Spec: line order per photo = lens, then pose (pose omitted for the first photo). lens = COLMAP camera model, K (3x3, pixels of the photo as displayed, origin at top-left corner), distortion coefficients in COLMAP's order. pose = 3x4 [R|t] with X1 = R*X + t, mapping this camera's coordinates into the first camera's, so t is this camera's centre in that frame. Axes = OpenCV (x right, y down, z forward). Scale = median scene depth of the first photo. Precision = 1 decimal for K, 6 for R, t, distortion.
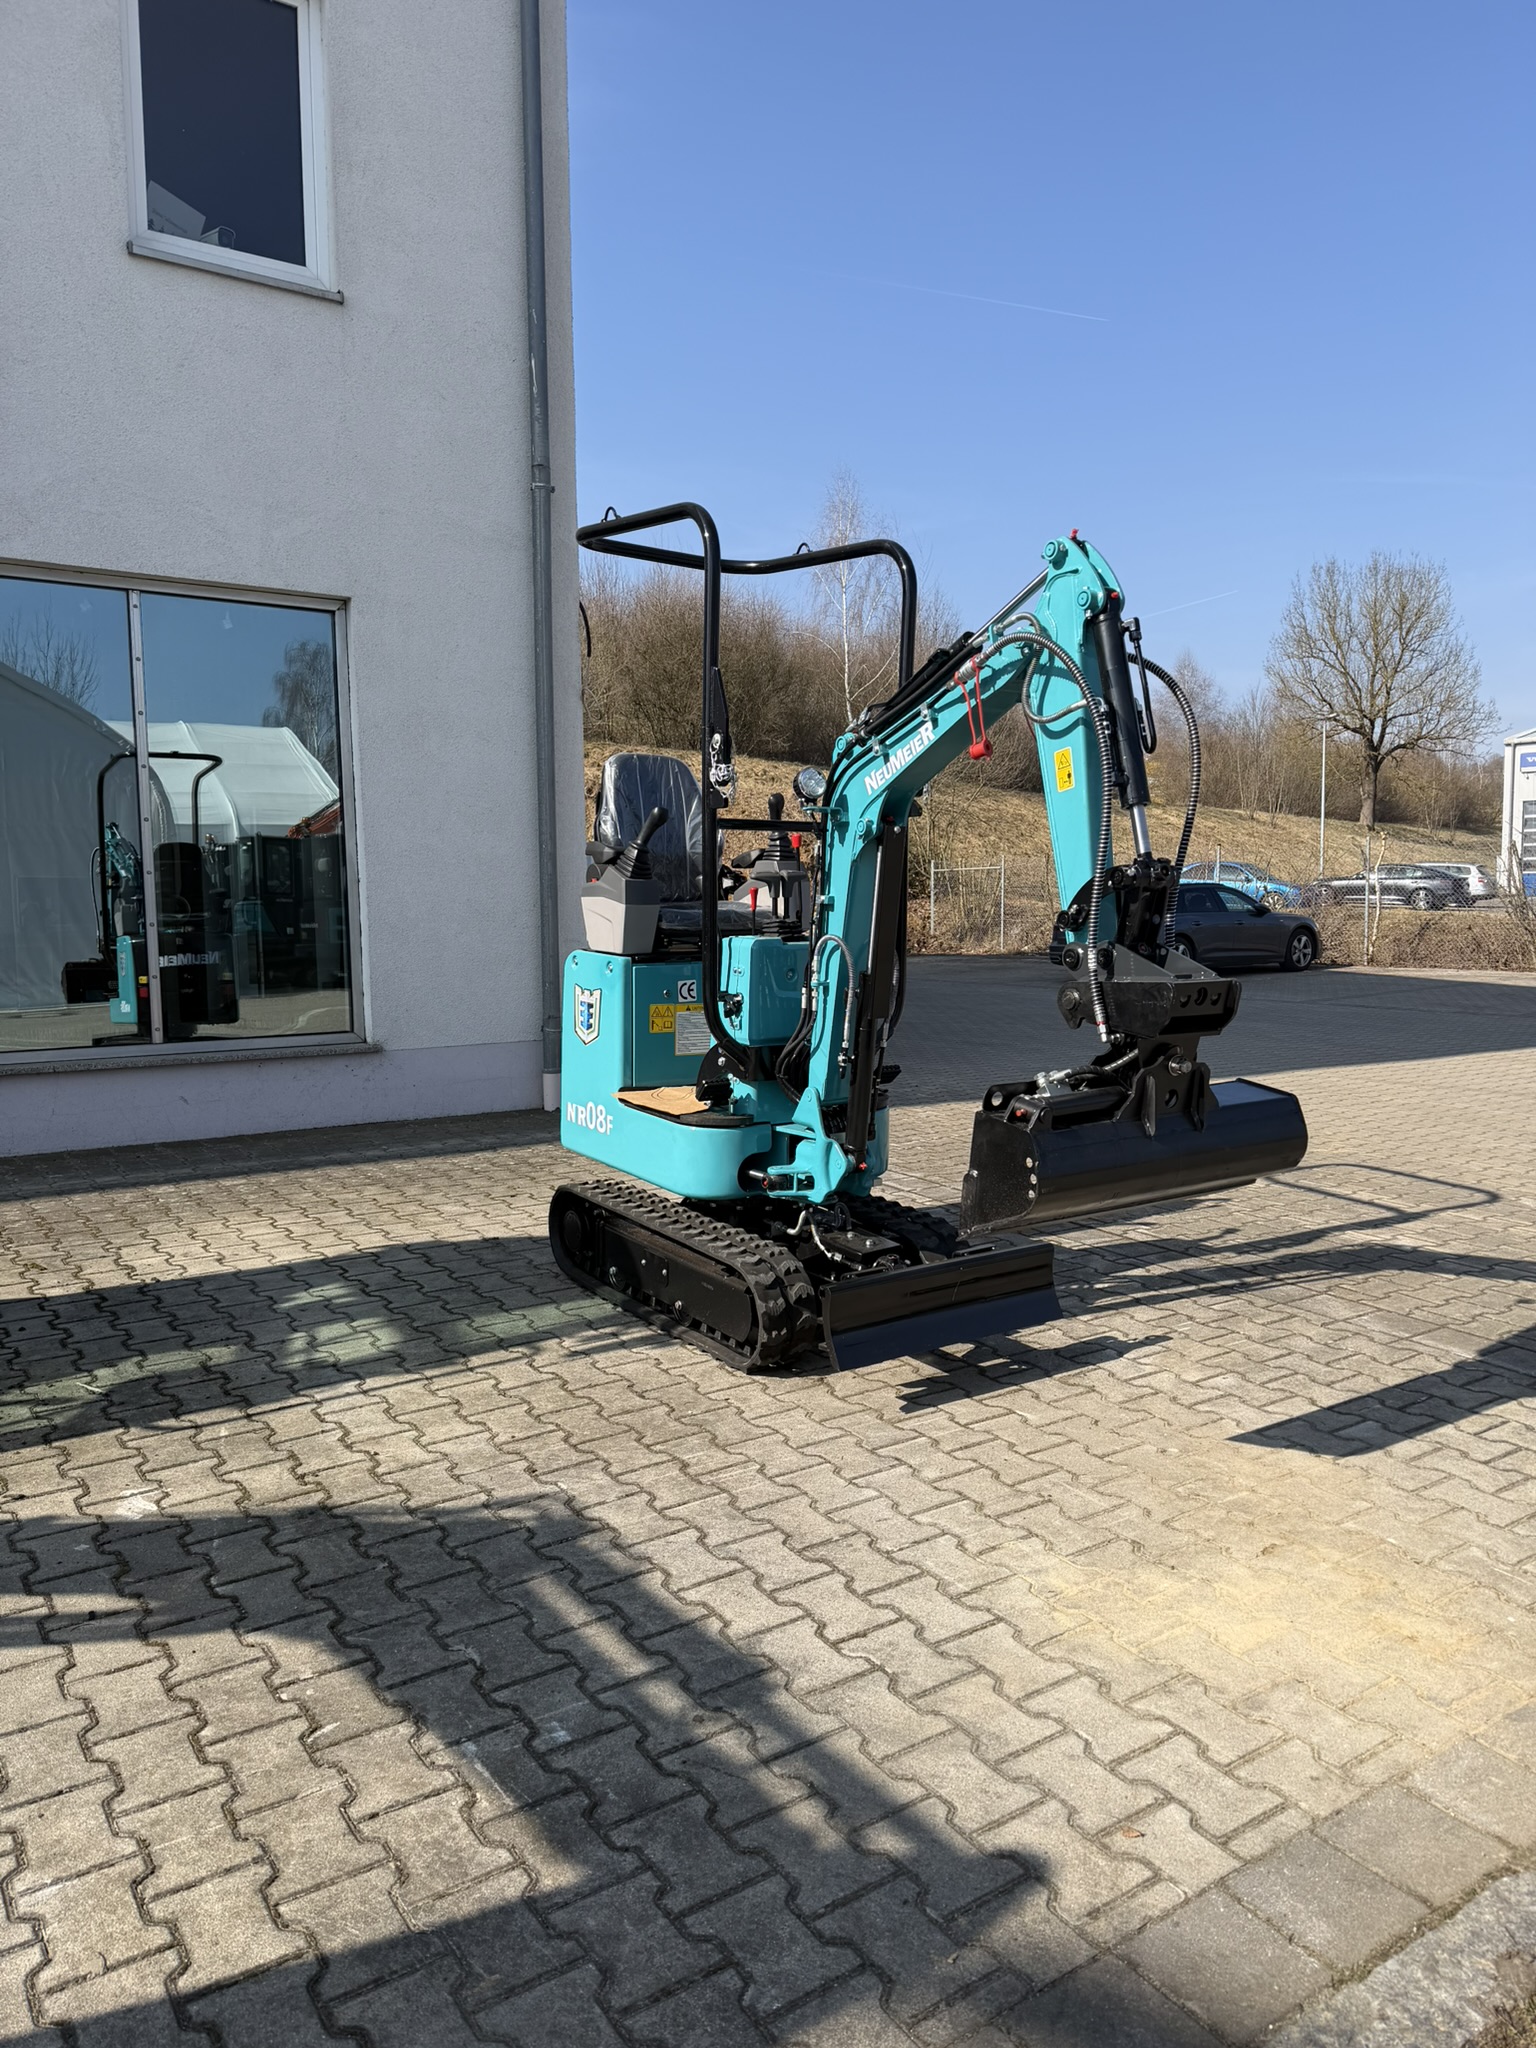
lens RADIAL K [[1442.3, 0, 758.6], [0, 1442.3, 961.4], [0, 0, 1]] dist [0.048883, -0.065162]
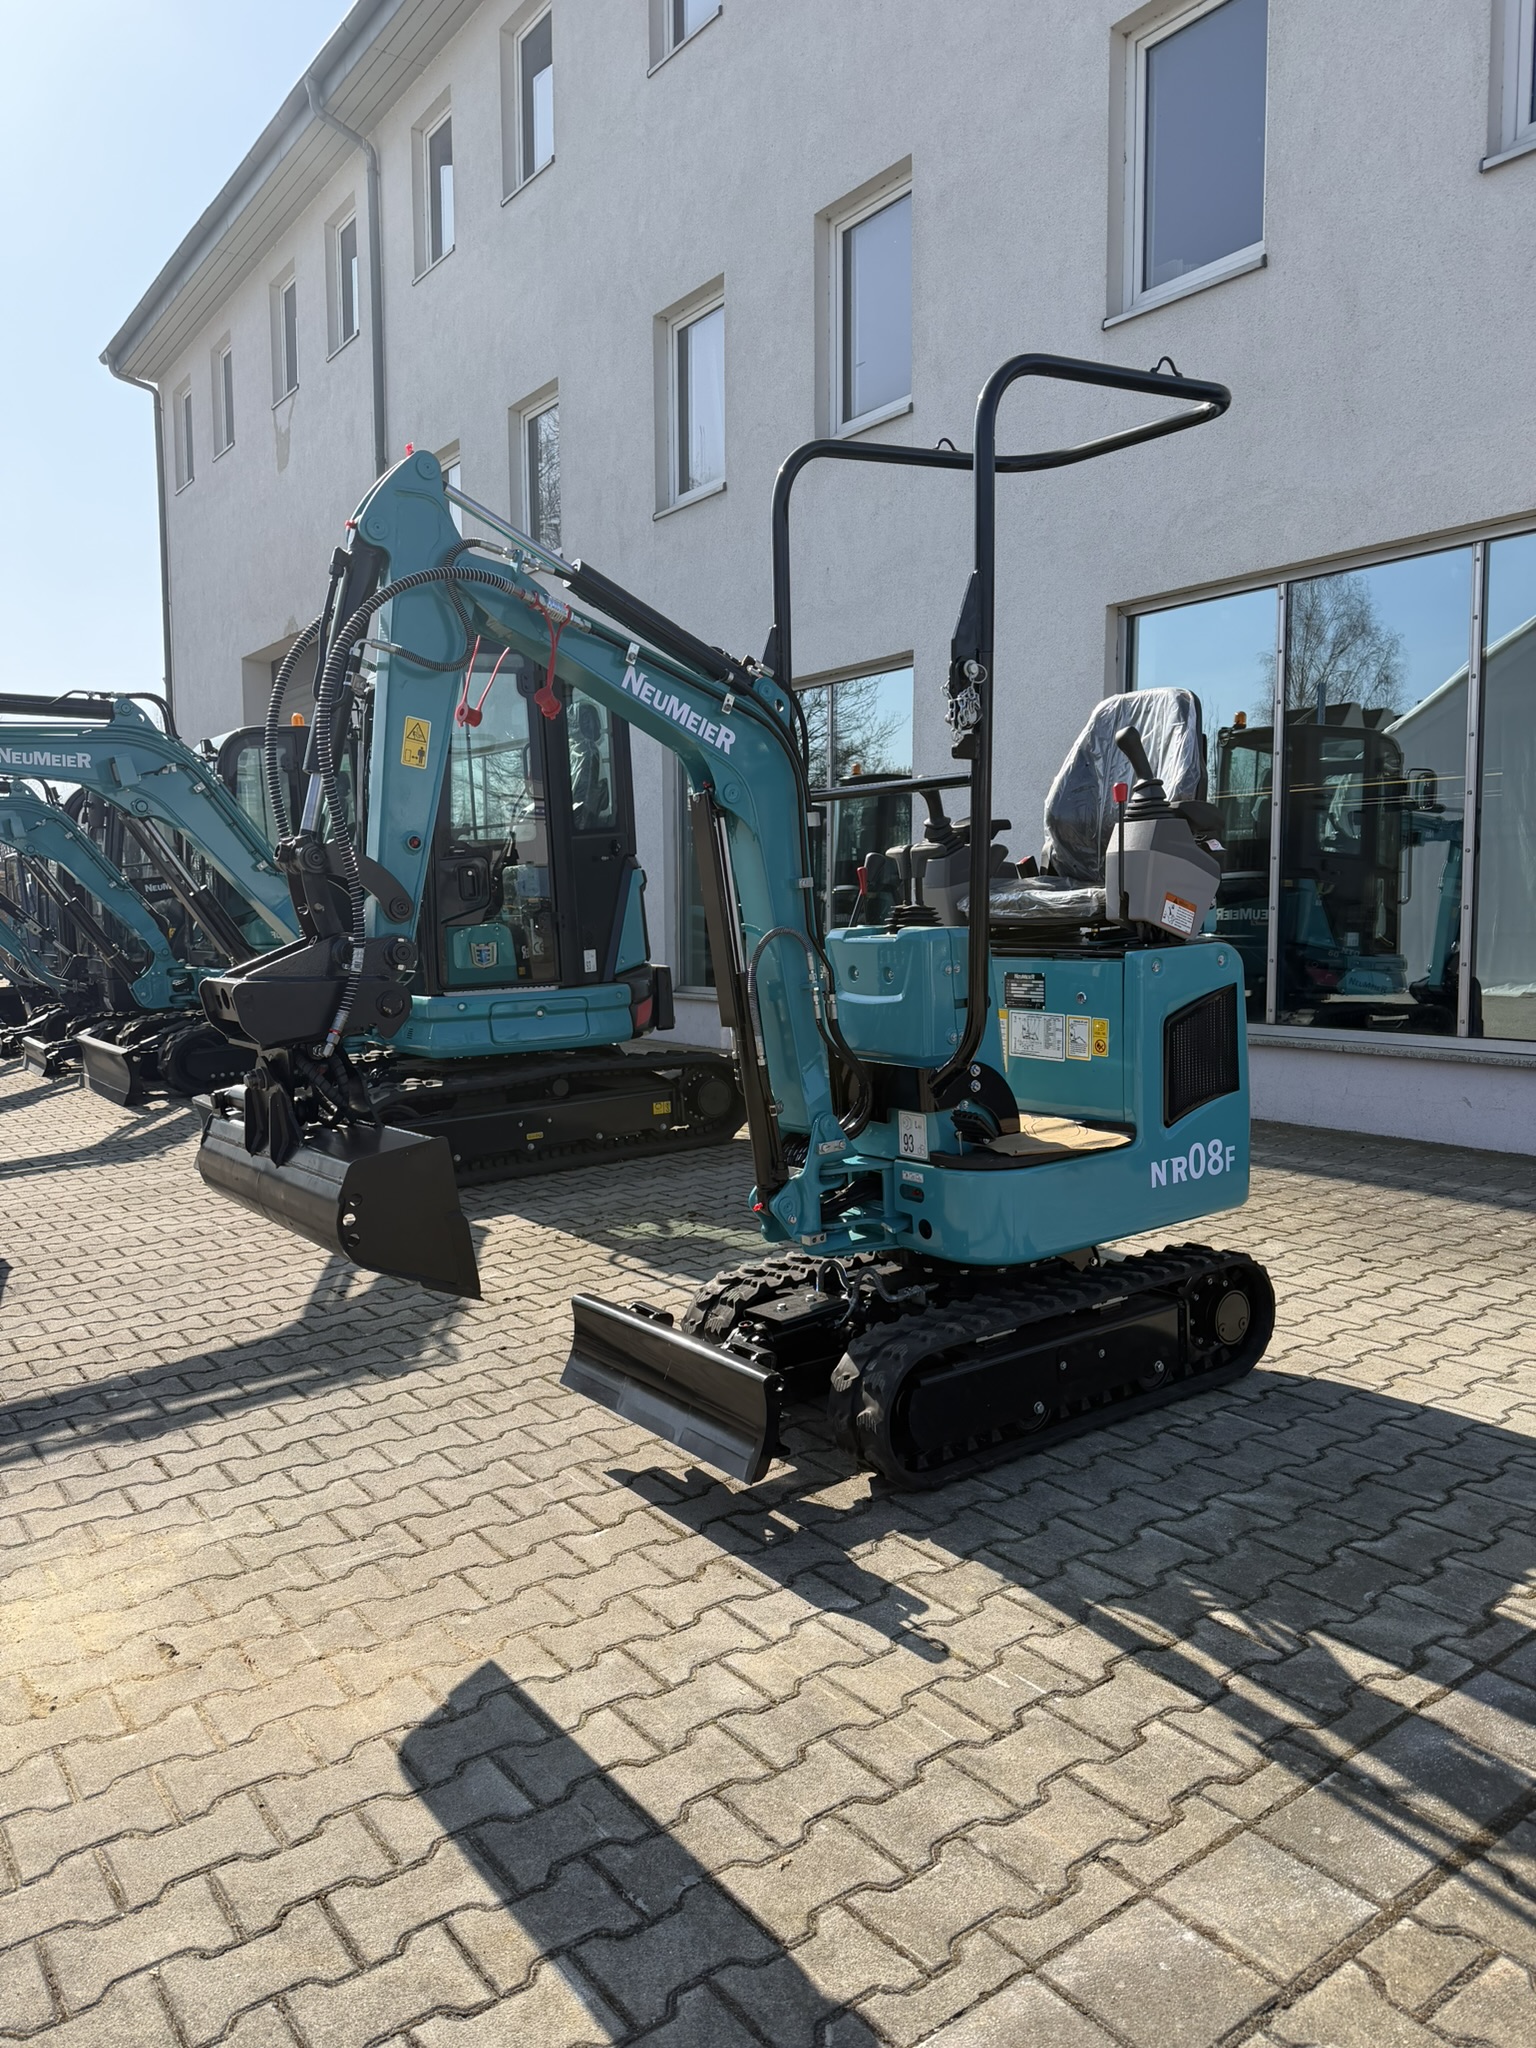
lens RADIAL K [[1442.3, 0, 772.7], [0, 1442.3, 976.0], [0, 0, 1]] dist [0.048883, -0.065162]
pose [[0.037865, 0.055174, -0.997759, 0.965888], [-0.030657, 0.998069, 0.054028, -0.037569], [0.998813, 0.028542, 0.039483, 1.060535]]
